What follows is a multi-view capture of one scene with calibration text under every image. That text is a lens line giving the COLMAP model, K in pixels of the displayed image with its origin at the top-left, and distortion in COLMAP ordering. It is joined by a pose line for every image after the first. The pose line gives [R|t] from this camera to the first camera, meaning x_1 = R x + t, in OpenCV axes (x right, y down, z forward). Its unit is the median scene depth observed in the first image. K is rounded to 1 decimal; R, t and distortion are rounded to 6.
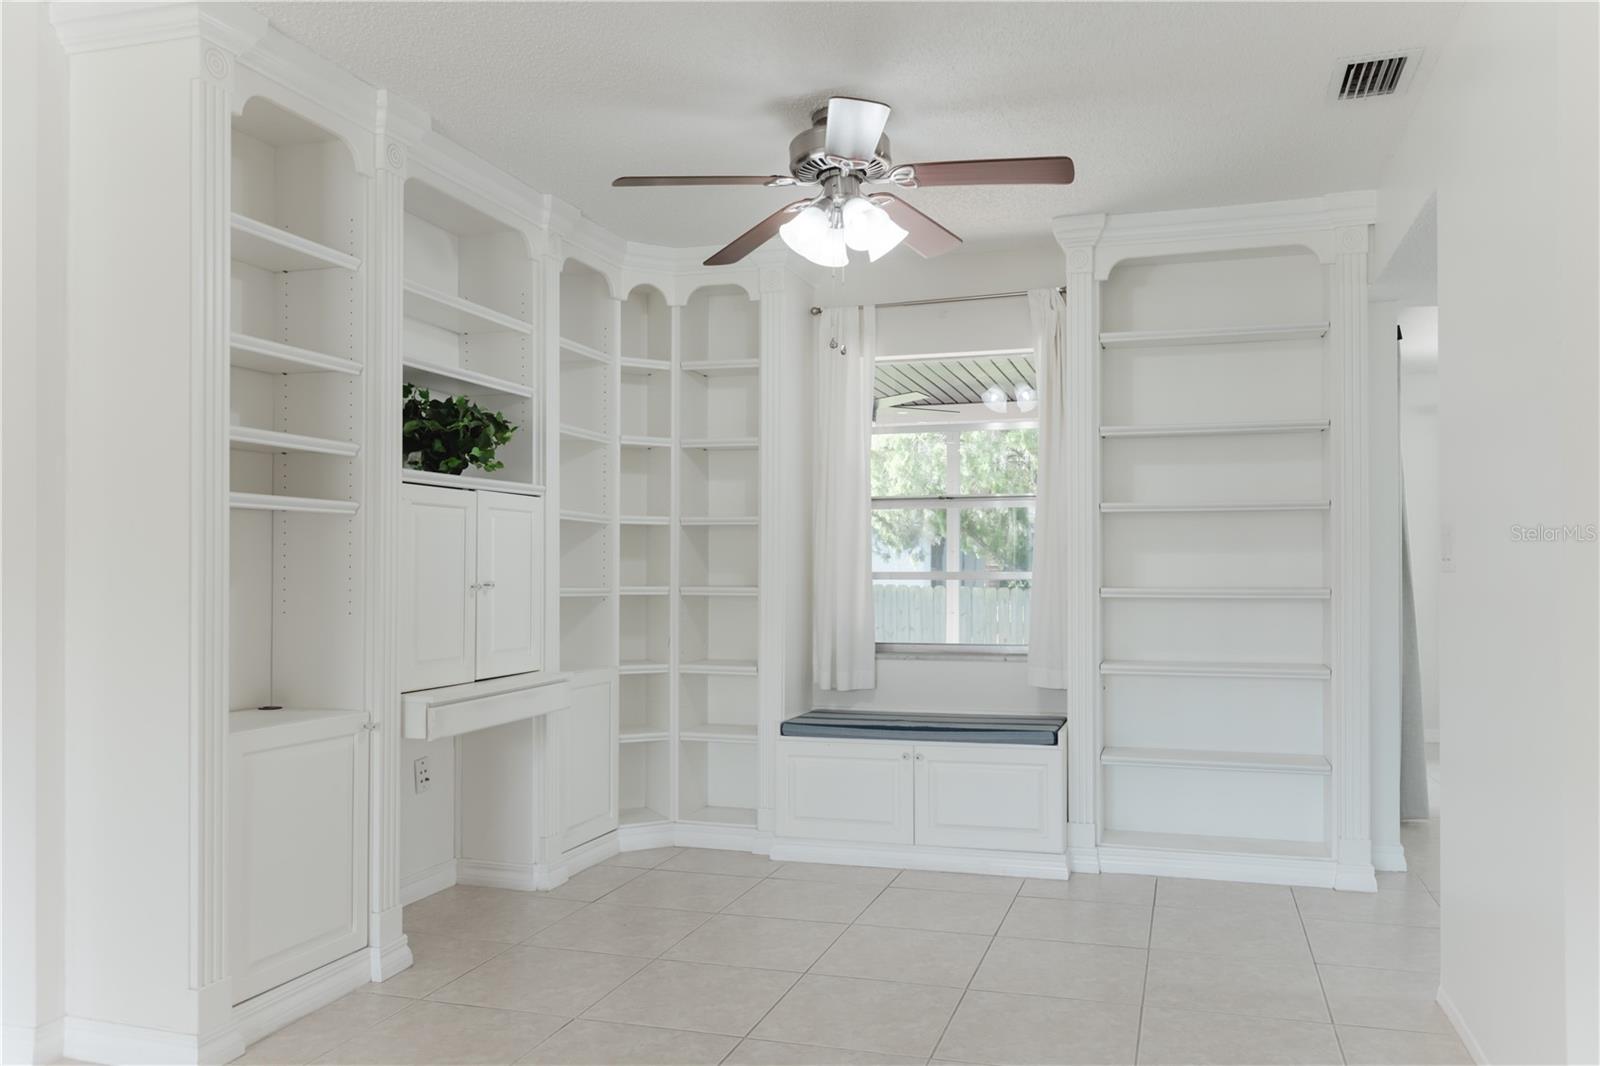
lens RADIAL K [[1205.9, 0, 827.3], [0, 1205.9, 575.7], [0, 0, 1]] dist [-0.002886, -0.003892]
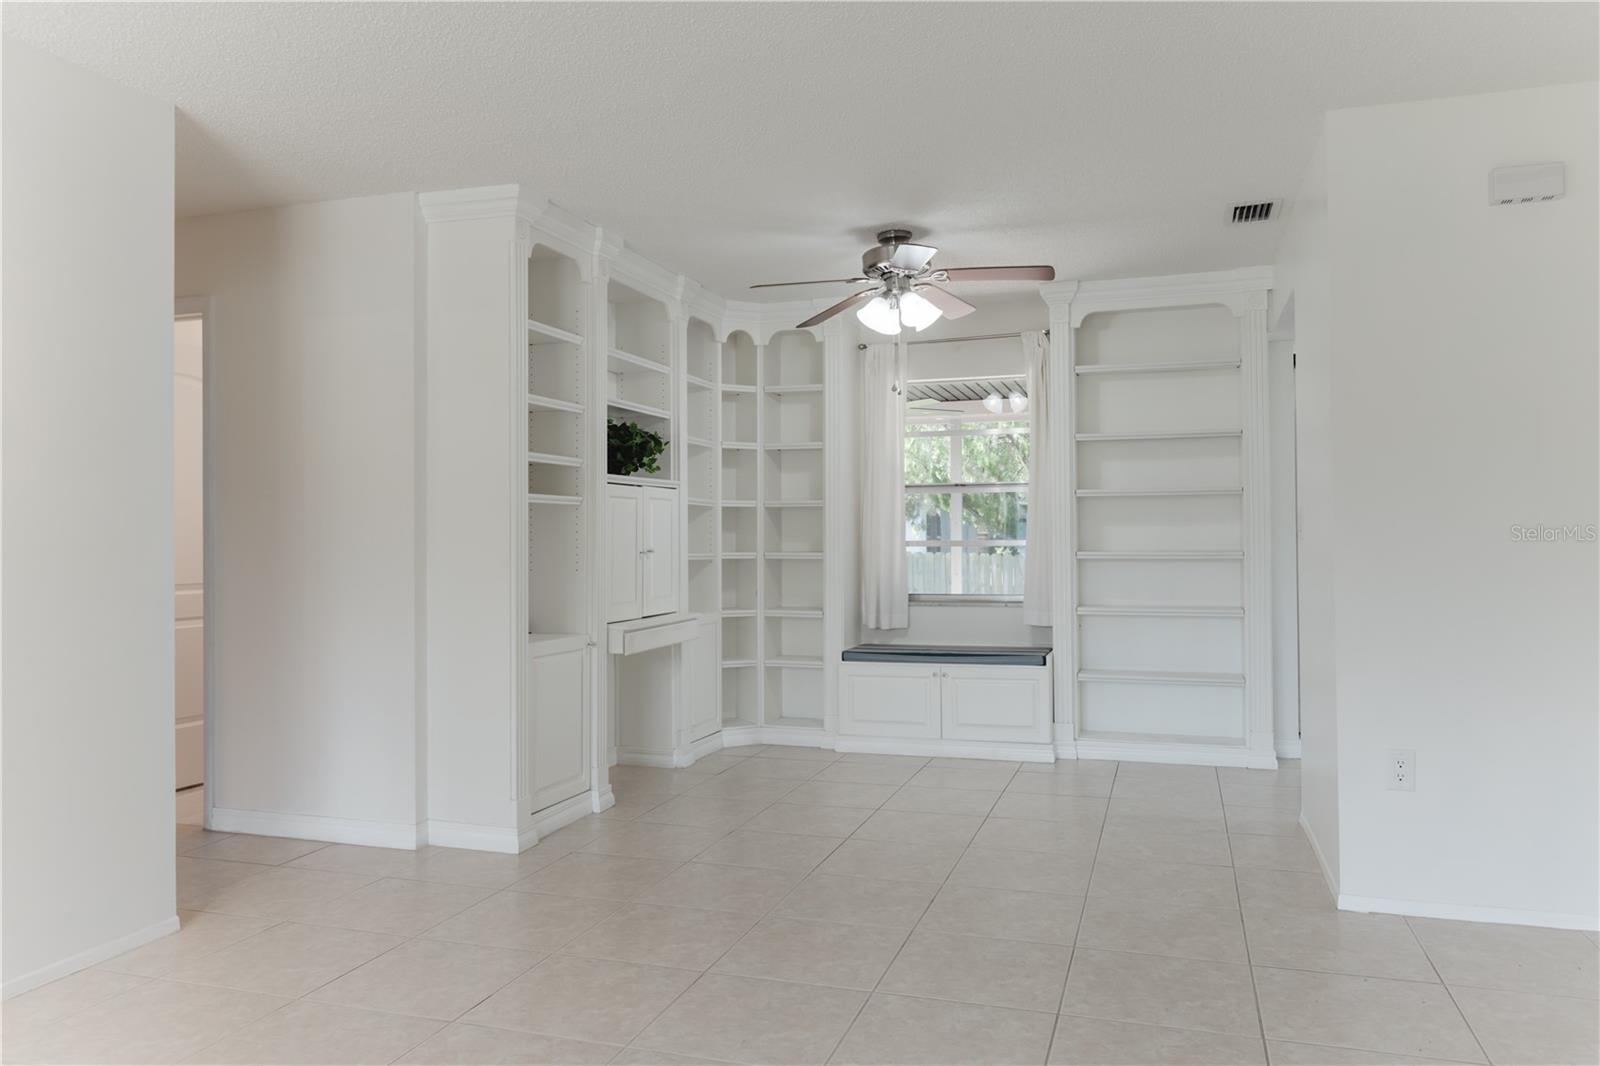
lens RADIAL K [[1118.6, 0, 800.0], [0, 1118.6, 533.0], [0, 0, 1]] dist [-0.000396, -0.000041]
pose [[0.999659, -0.005085, -0.025621, -0.056857], [0.004833, 0.999940, -0.009856, -0.000226], [0.025670, 0.009729, 0.999623, -0.289482]]
